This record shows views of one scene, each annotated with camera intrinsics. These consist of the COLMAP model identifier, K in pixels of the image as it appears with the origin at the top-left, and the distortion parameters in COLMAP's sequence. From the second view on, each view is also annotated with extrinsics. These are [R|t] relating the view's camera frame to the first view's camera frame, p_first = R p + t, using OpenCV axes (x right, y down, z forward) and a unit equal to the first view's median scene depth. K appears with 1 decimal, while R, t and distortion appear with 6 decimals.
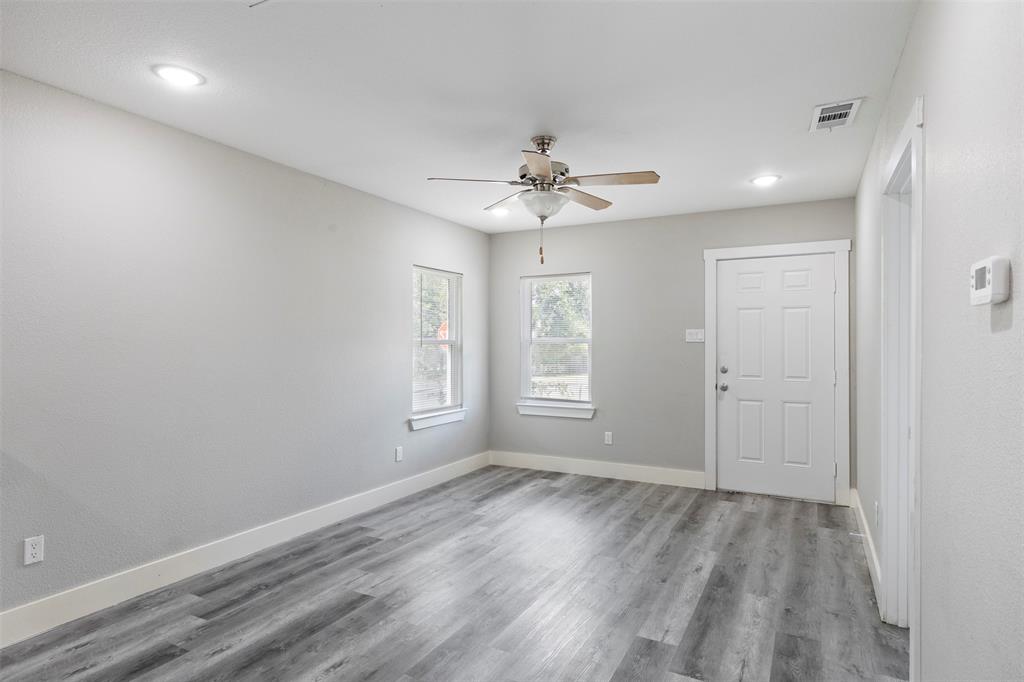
lens RADIAL K [[558.0, 0, 523.5], [0, 558.0, 341.2], [0, 0, 1]] dist [0.001908, -0.001188]
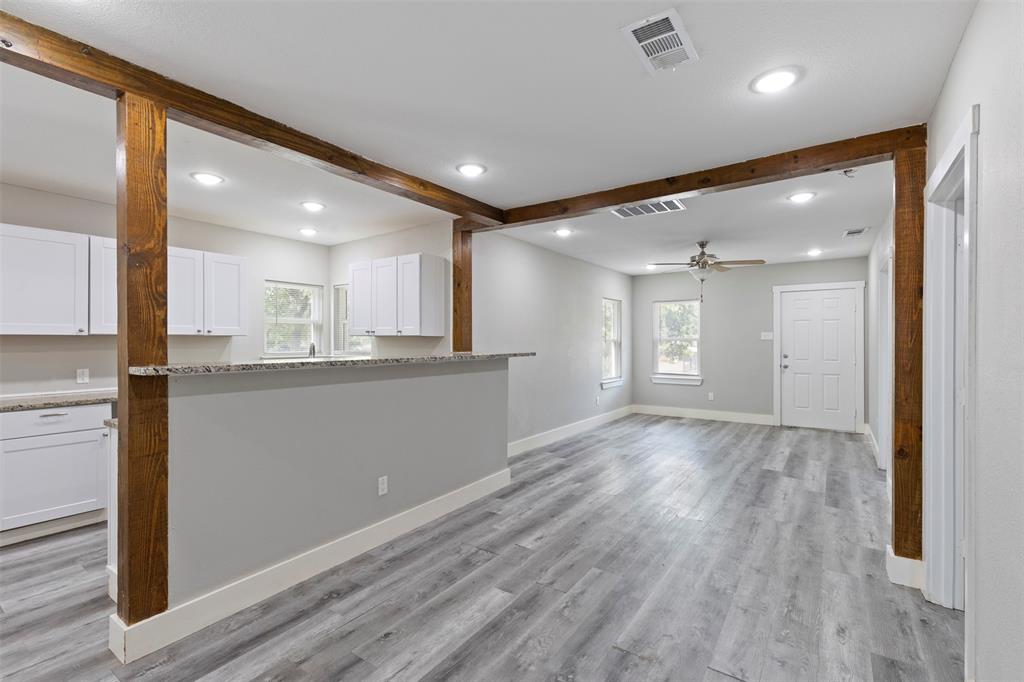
lens RADIAL K [[456.9, 0, 519.6], [0, 456.9, 341.1], [0, 0, 1]] dist [0.000385, -0.000959]
pose [[0.992156, -0.001887, -0.124995, -0.381521], [0.002422, 0.999989, 0.004129, -0.003675], [0.124986, -0.004399, 0.992149, -0.685470]]
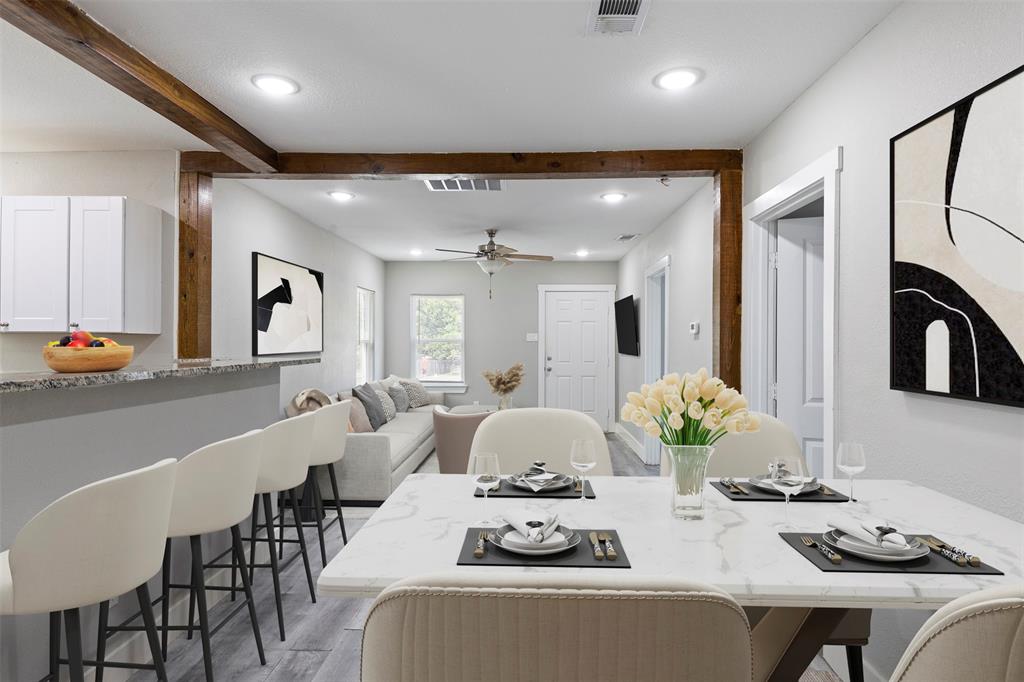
lens RADIAL K [[558.0, 0, 523.5], [0, 558.0, 341.2], [0, 0, 1]] dist [0.001908, -0.001188]
pose [[0.895903, 0.001530, 0.444247, -0.607758], [-0.002933, 0.999993, 0.002471, -0.004439], [-0.444240, -0.003517, 0.895901, -0.609056]]
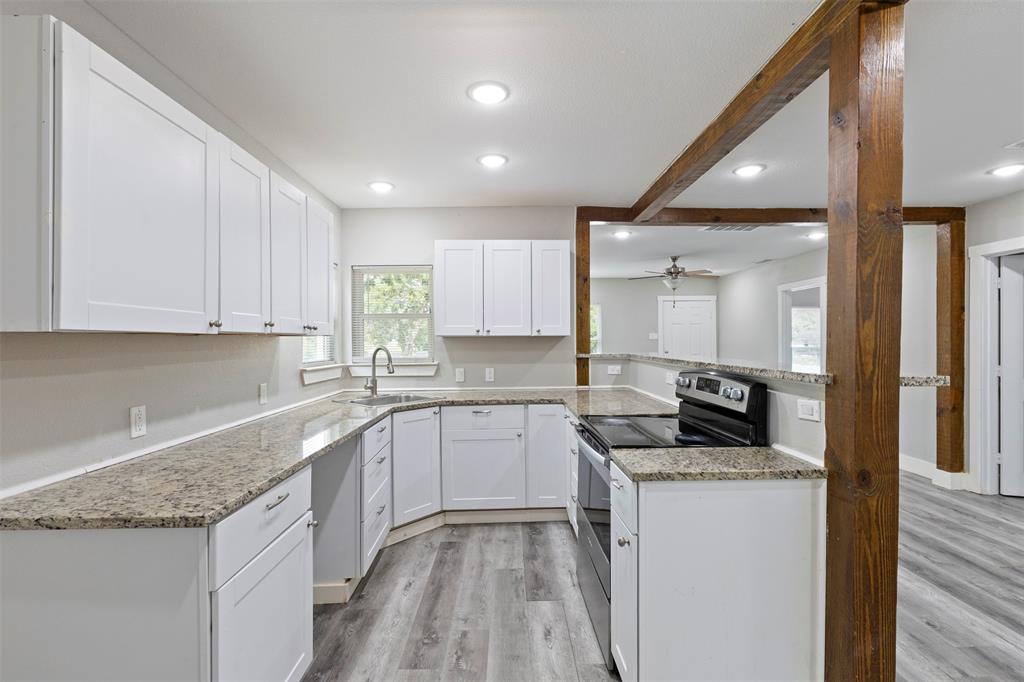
lens RADIAL K [[469.6, 0, 528.6], [0, 469.6, 341.4], [0, 0, 1]] dist [0.022386, -0.000226]
pose [[0.866520, -0.007866, 0.499080, -1.382123], [0.005388, 0.999965, 0.006405, -0.007338], [-0.499113, -0.002861, 0.866532, -0.418649]]
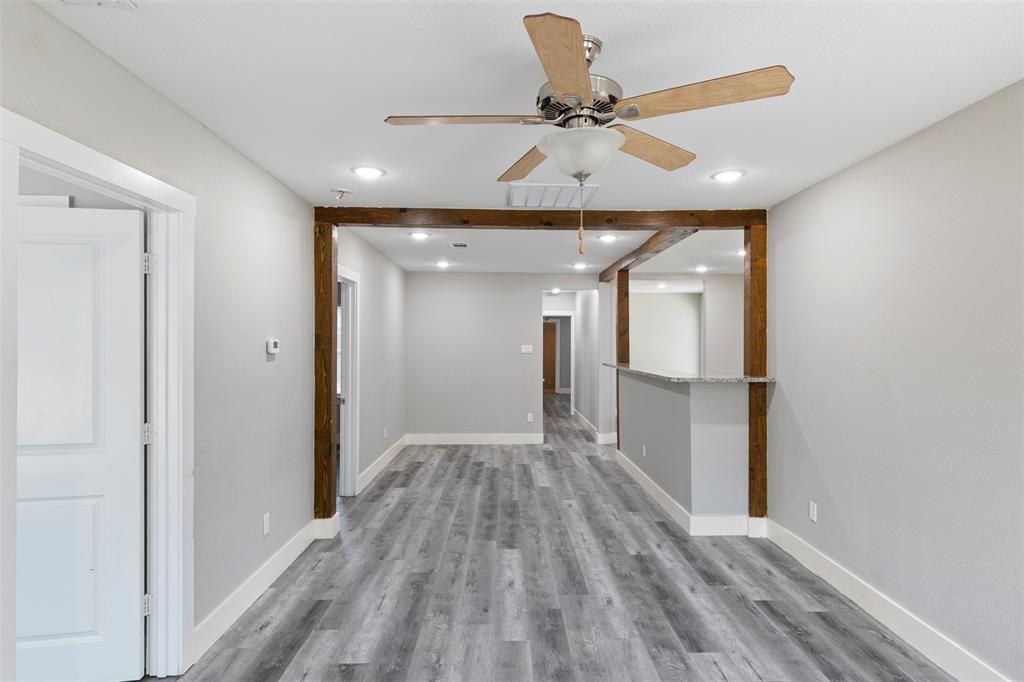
lens RADIAL K [[558.0, 0, 523.5], [0, 558.0, 341.2], [0, 0, 1]] dist [0.001908, -0.001188]
pose [[-0.873220, -0.006301, -0.487285, 0.337048], [-0.004826, 0.999979, -0.004284, -0.038989], [0.487302, -0.001389, -0.873232, 1.330970]]
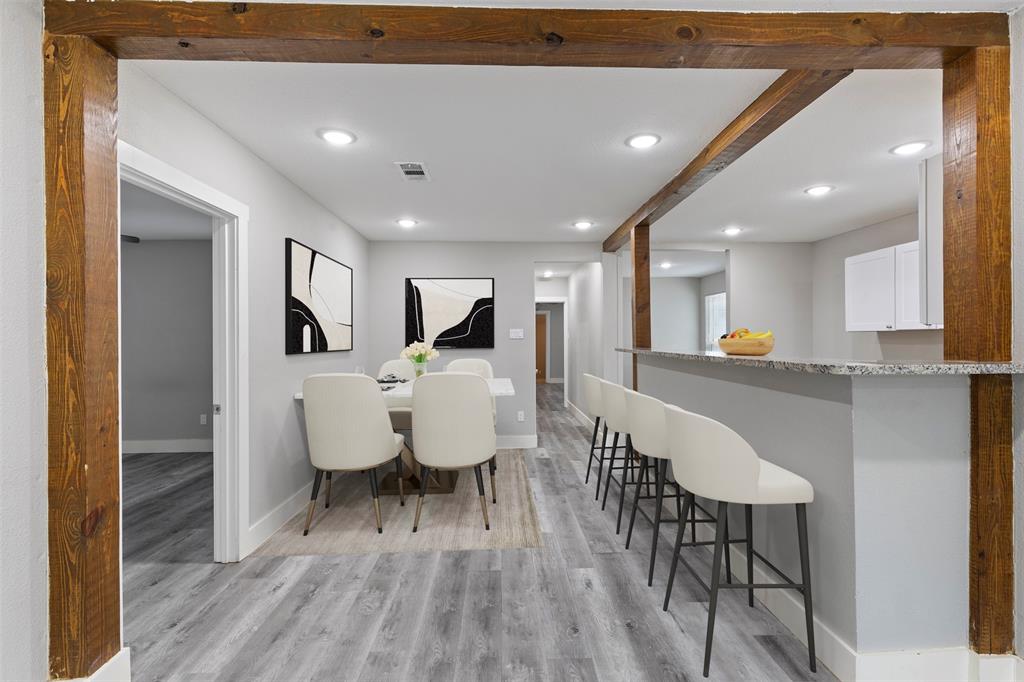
lens RADIAL K [[456.9, 0, 519.6], [0, 456.9, 341.1], [0, 0, 1]] dist [0.000385, -0.000959]
pose [[-0.869459, 0.004096, -0.493988, -0.028833], [0.003597, 0.999992, 0.001960, 0.005150], [0.493991, -0.000072, -0.869467, 0.700978]]
